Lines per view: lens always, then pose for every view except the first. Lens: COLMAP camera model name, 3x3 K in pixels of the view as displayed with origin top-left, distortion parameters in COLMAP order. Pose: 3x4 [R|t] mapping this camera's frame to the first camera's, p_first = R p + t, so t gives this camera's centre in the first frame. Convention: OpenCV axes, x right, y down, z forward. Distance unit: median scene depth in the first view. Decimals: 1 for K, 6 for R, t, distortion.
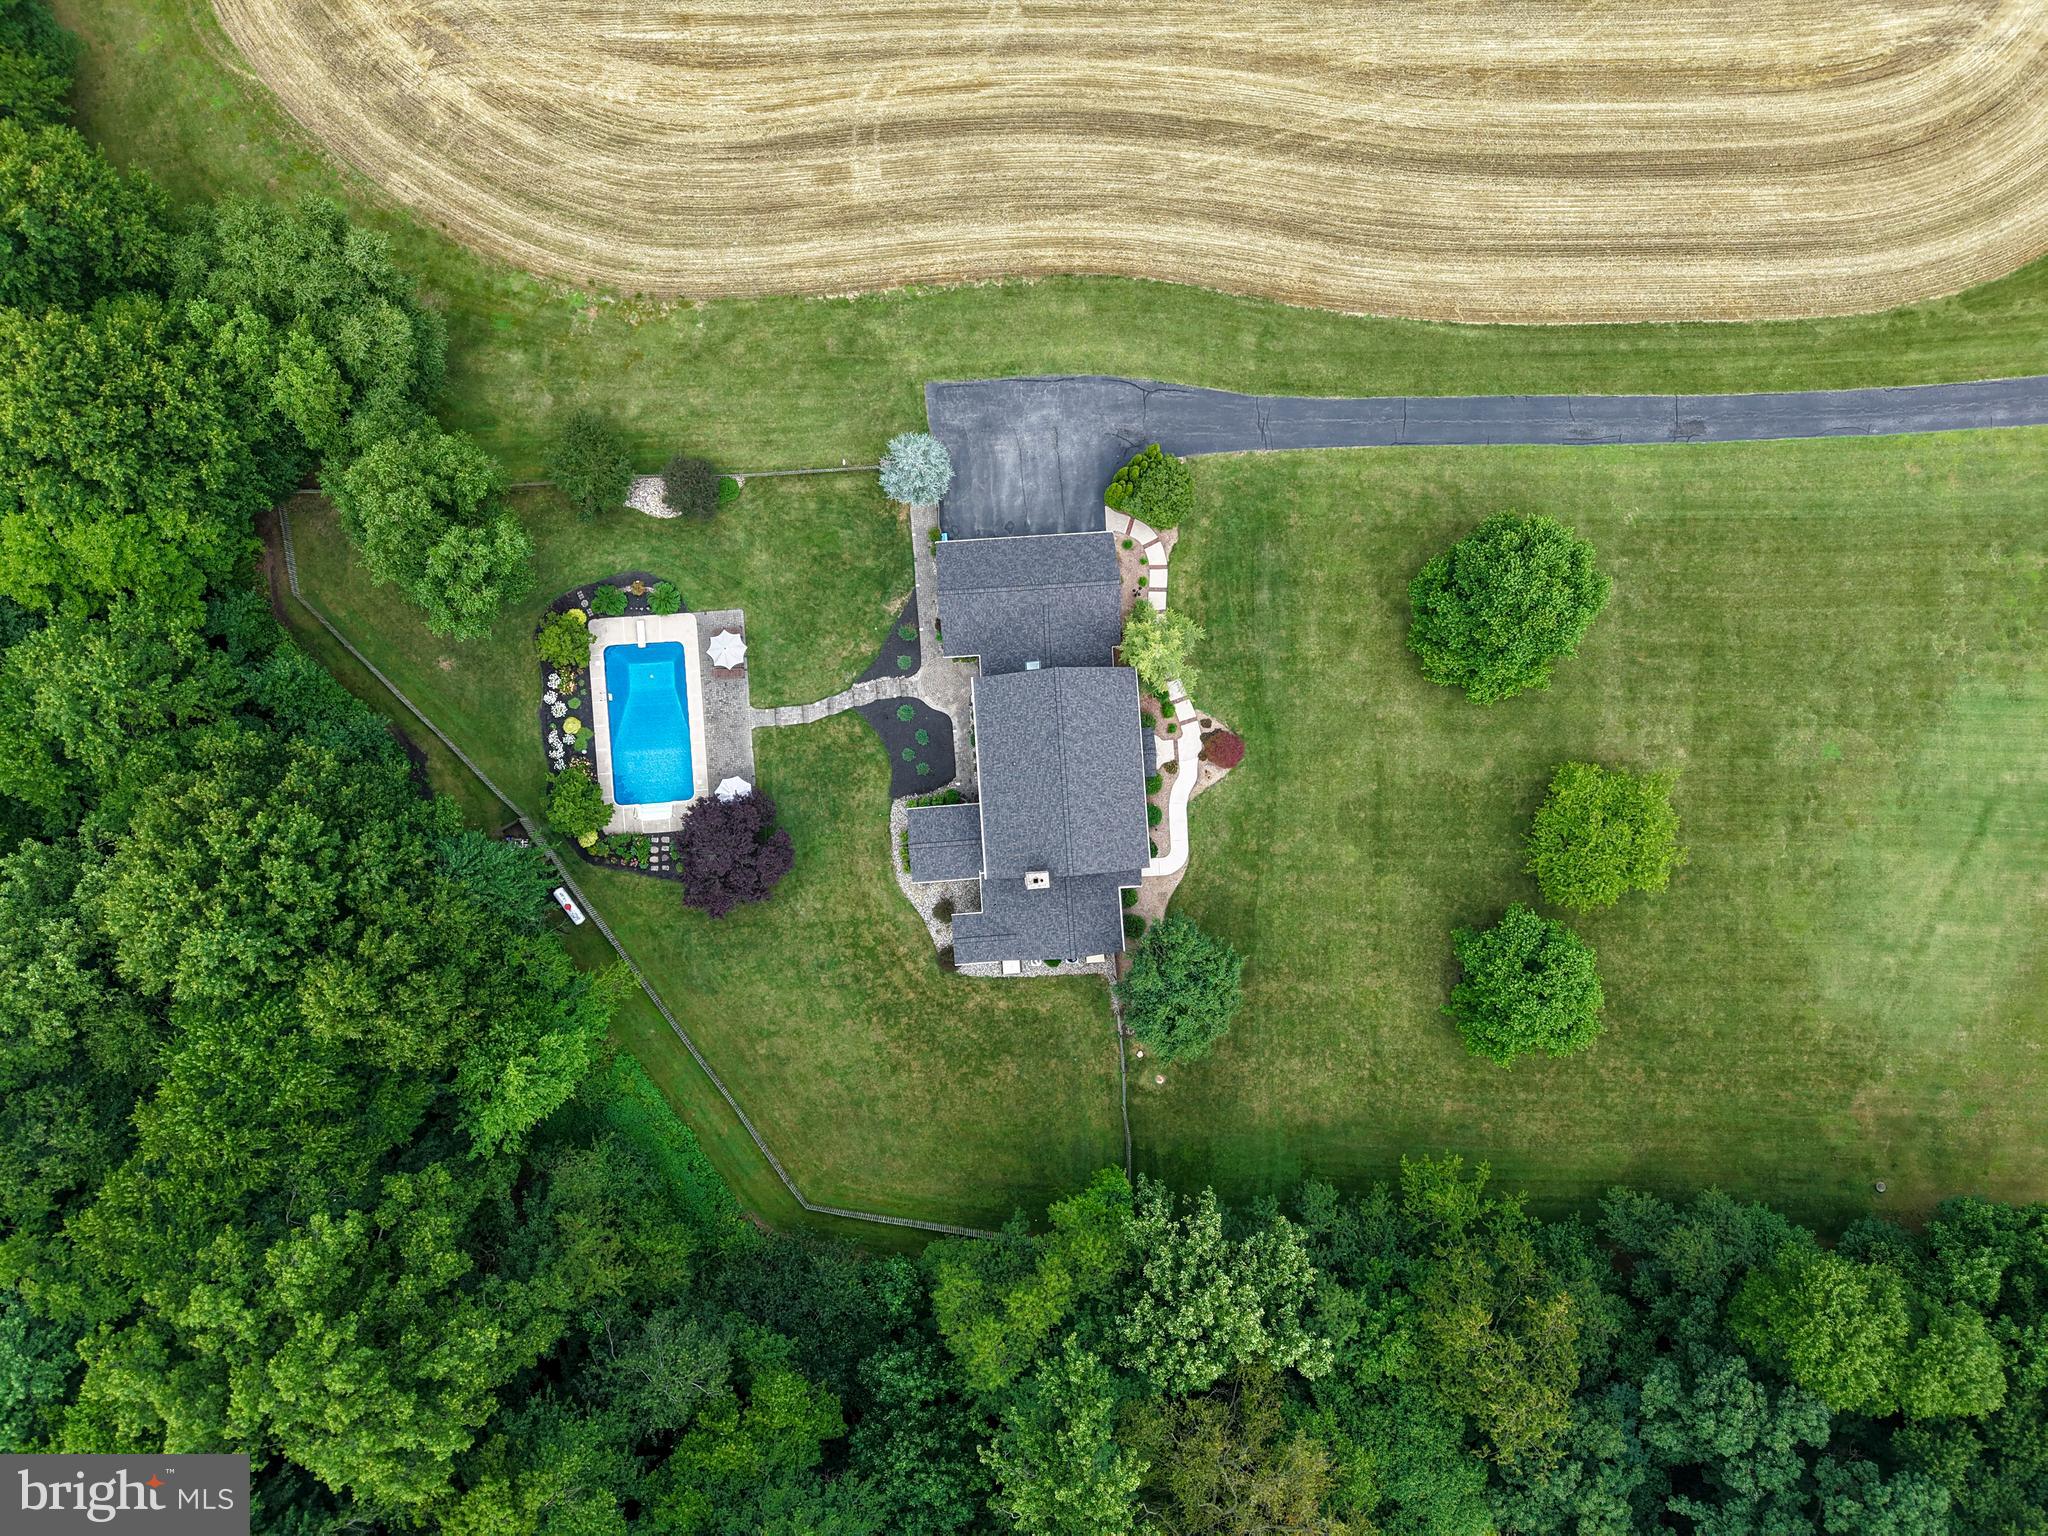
lens RADIAL K [[1372.8, 0, 1027.2], [0, 1372.8, 758.9], [0, 0, 1]] dist [0.059502, -0.064404]
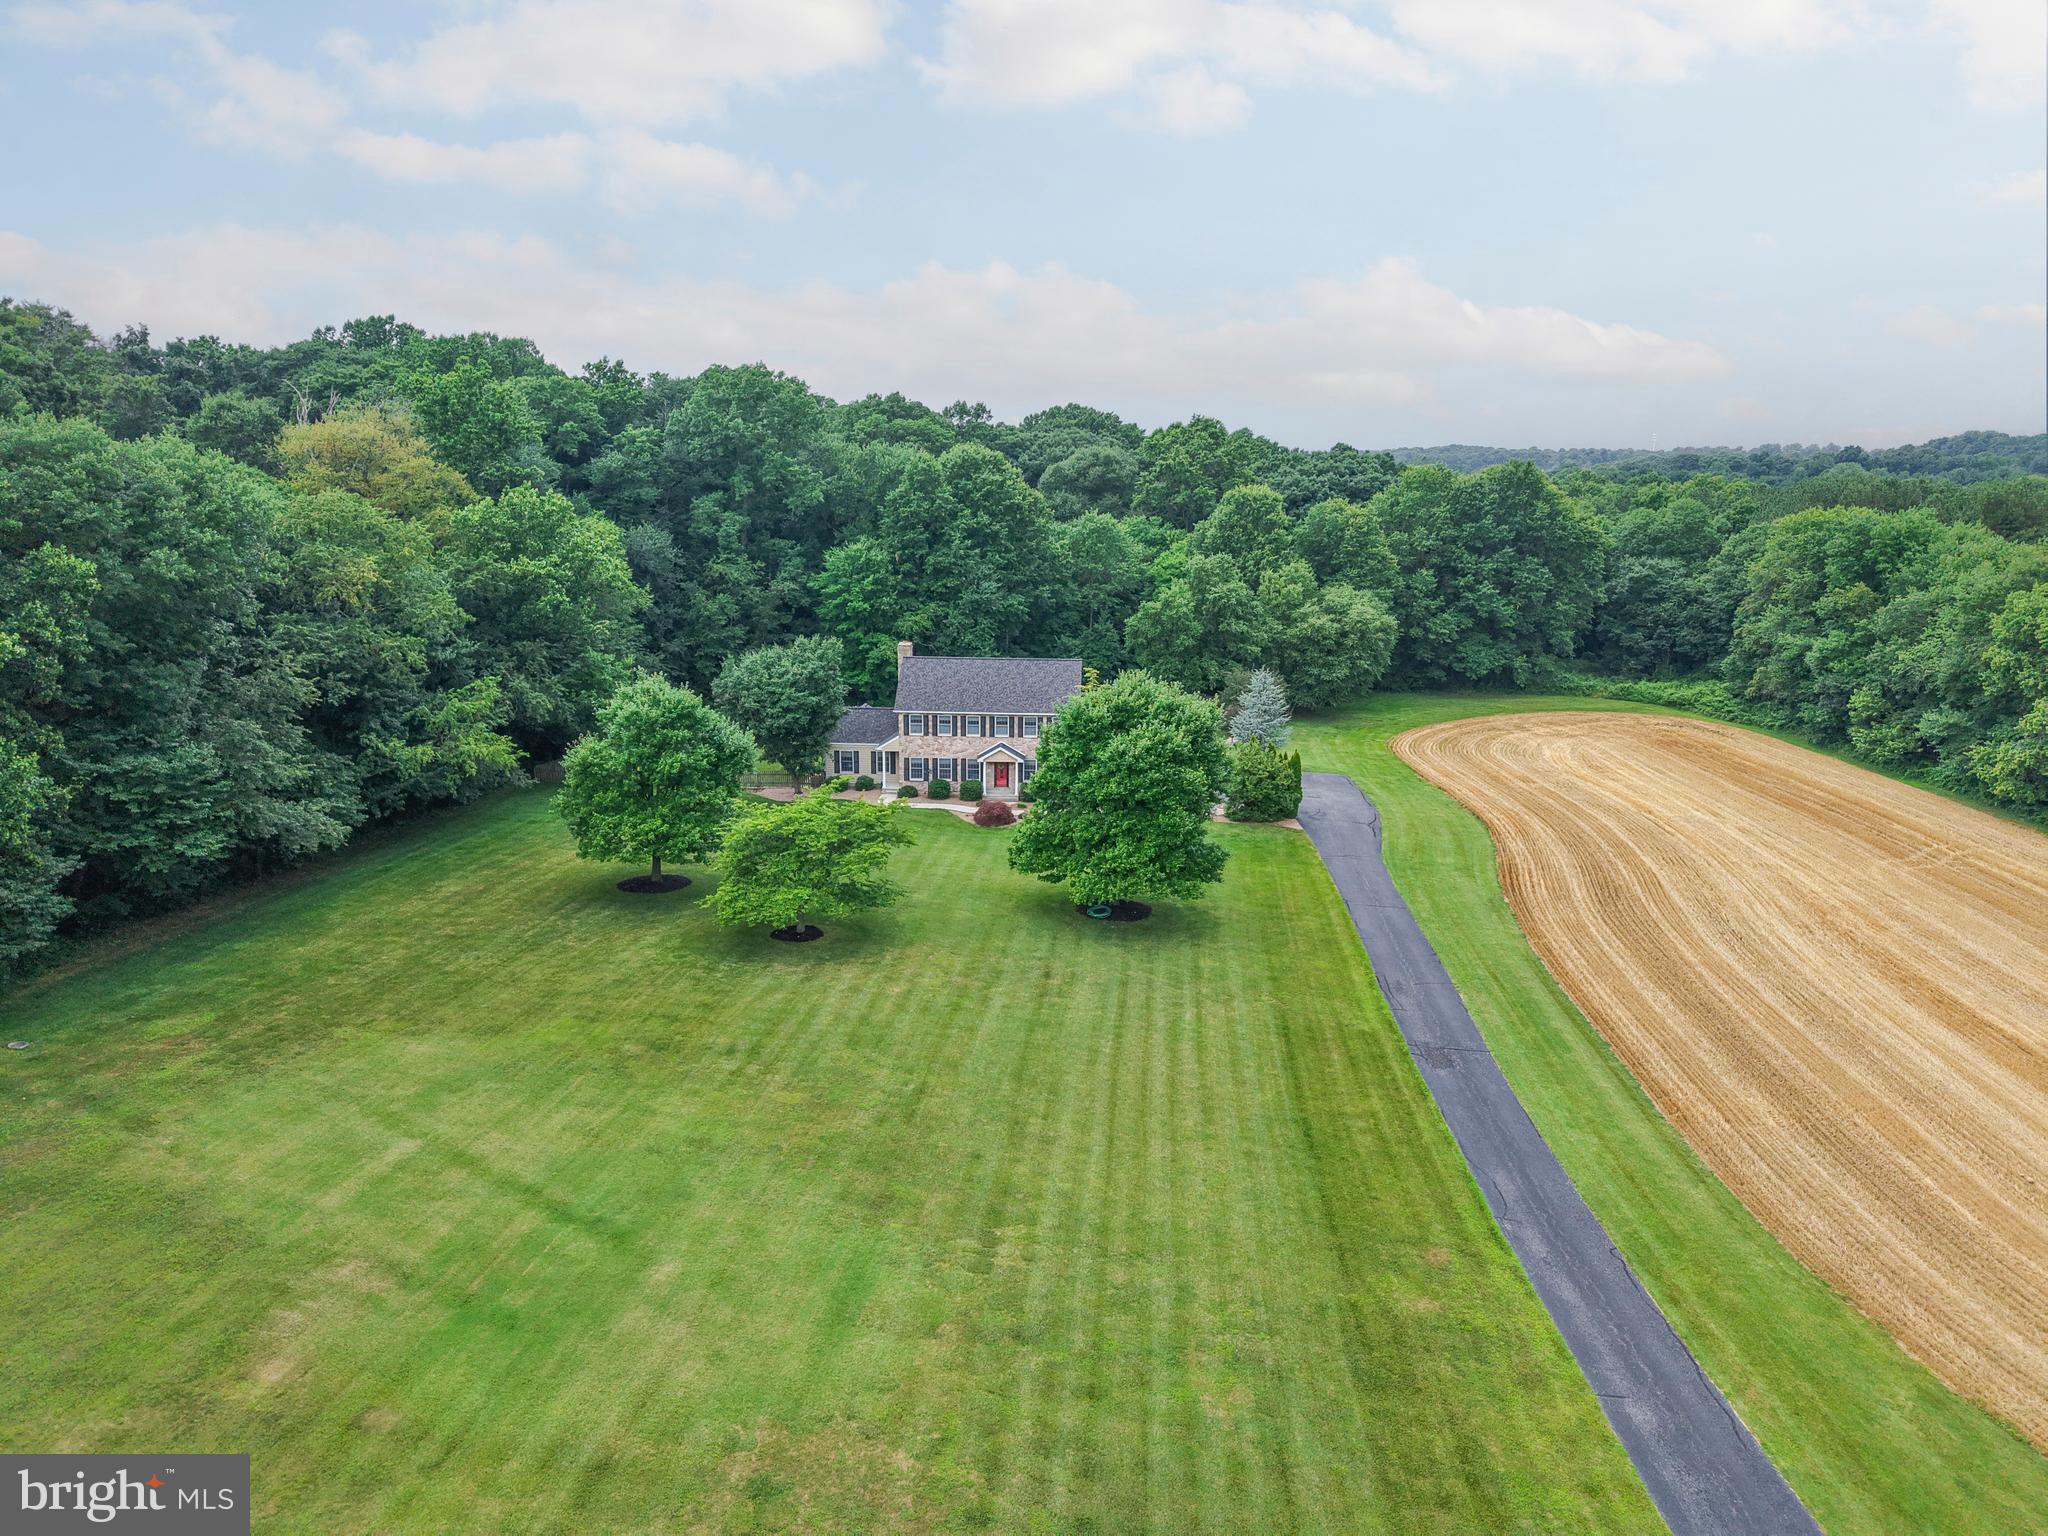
lens RADIAL K [[1372.8, 0, 1027.2], [0, 1372.8, 758.9], [0, 0, 1]] dist [0.059502, -0.064404]
pose [[-0.106334, 0.175711, -0.978682, 1.055836], [-0.994234, -0.005096, 0.107109, -0.131950], [0.013833, 0.984429, 0.175240, 0.788142]]
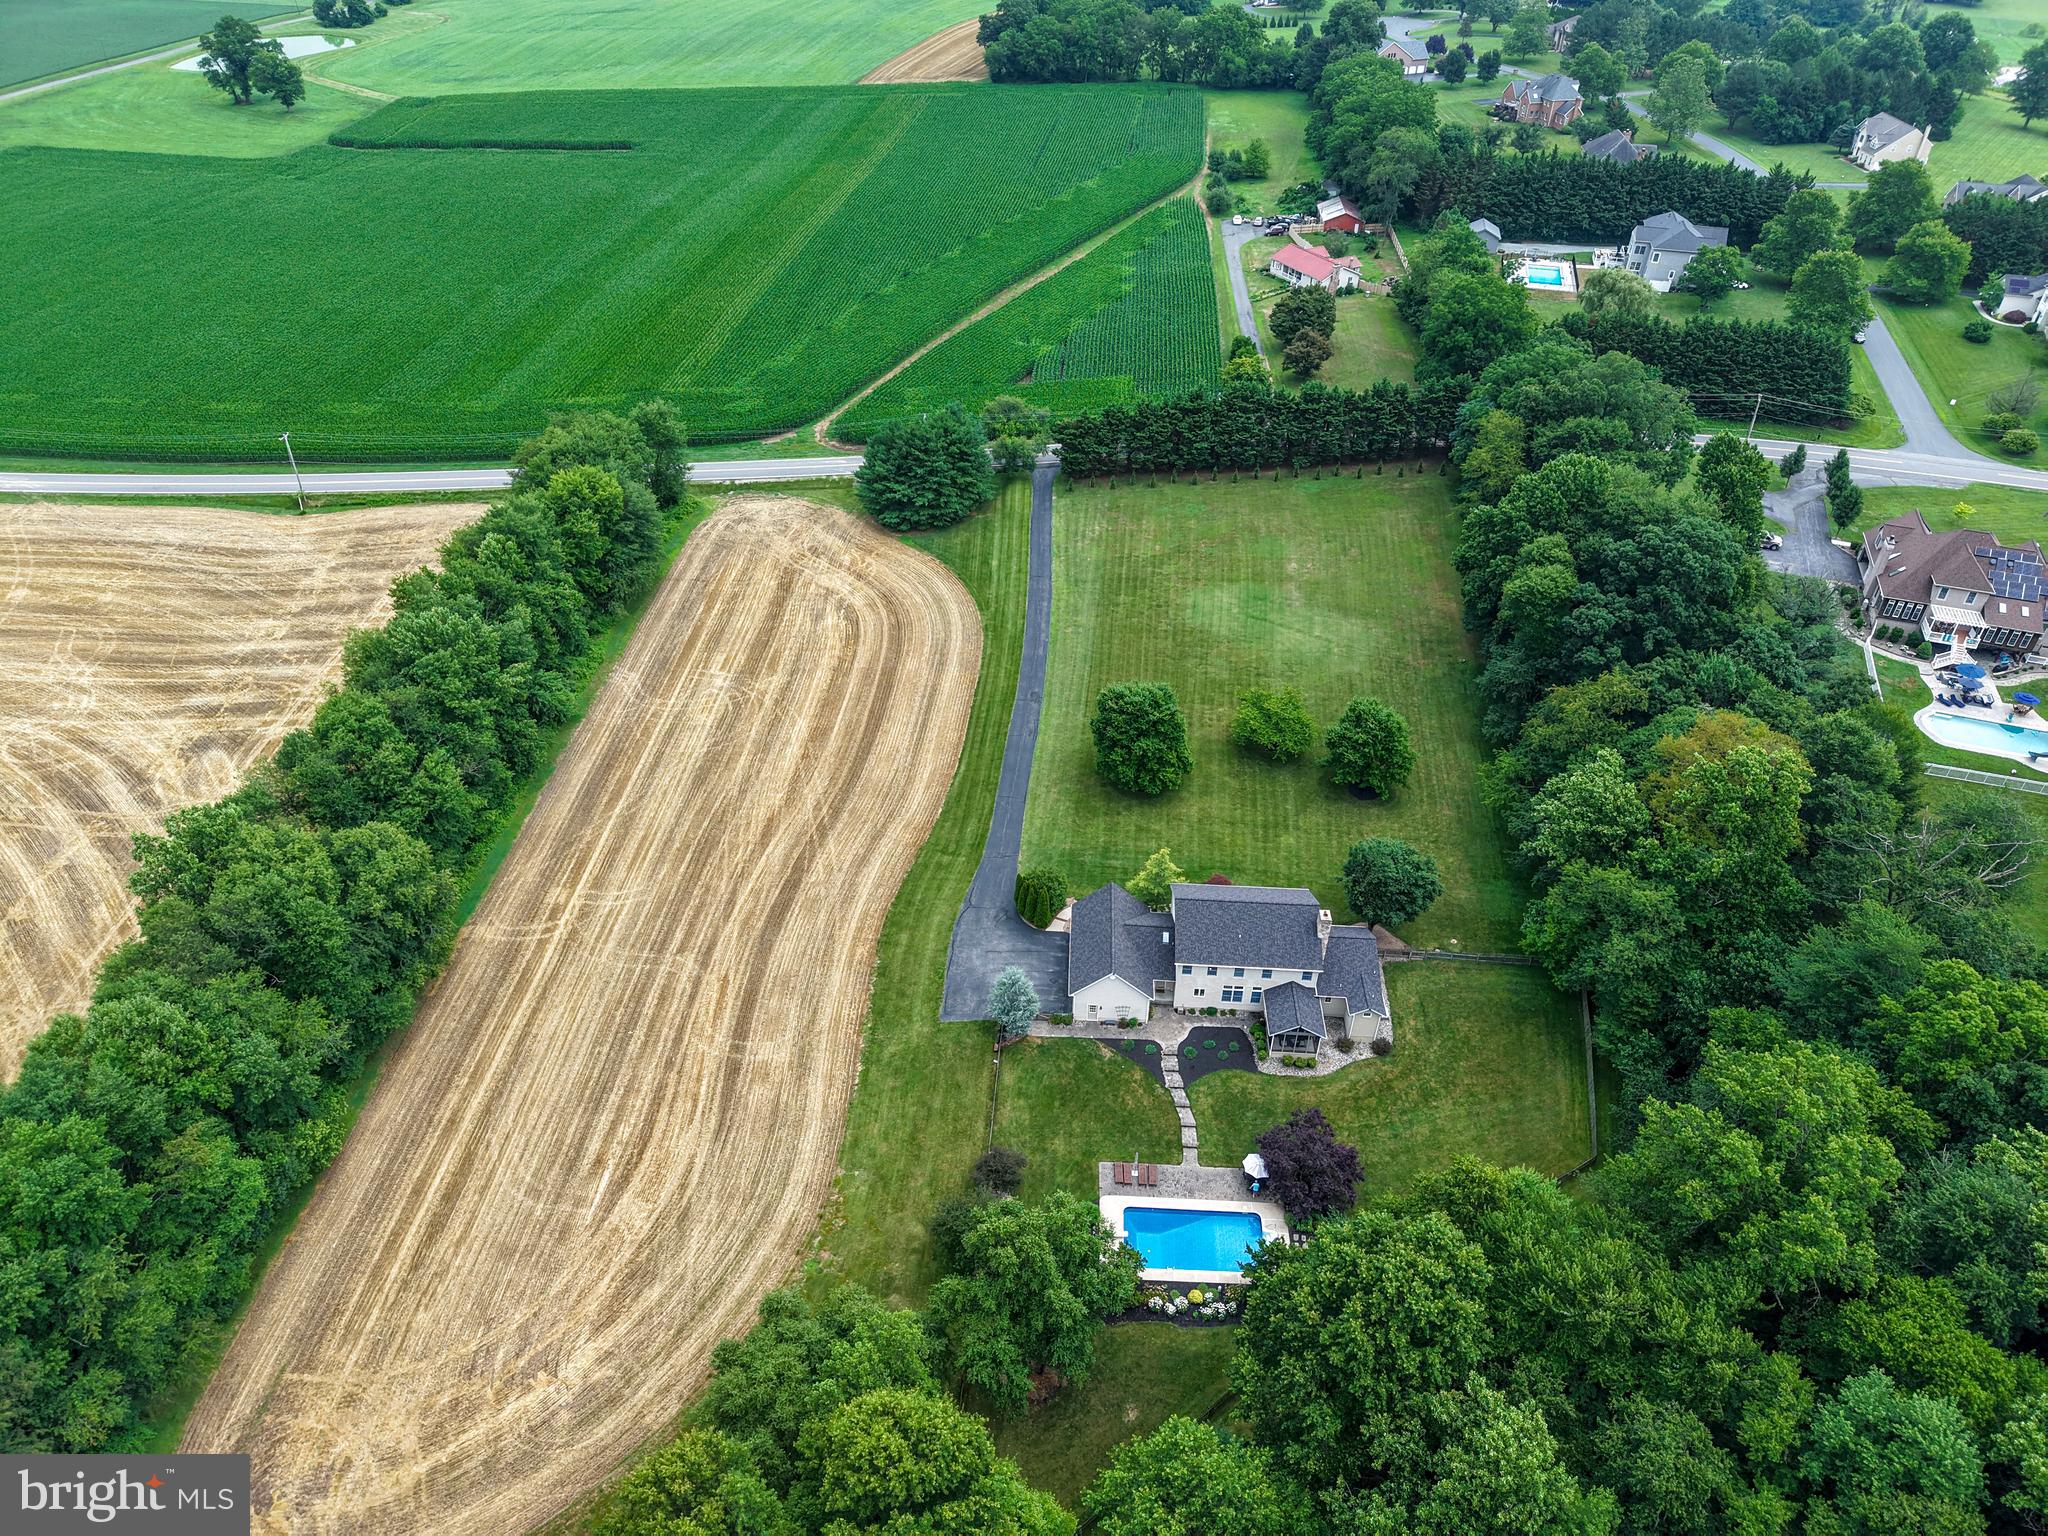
lens RADIAL K [[1372.8, 0, 1027.2], [0, 1372.8, 758.9], [0, 0, 1]] dist [0.059502, -0.064404]
pose [[0.114727, -0.620078, 0.776106, -0.933141], [0.992747, 0.099817, -0.067001, -0.126252], [-0.035923, 0.778164, 0.627033, -0.024539]]
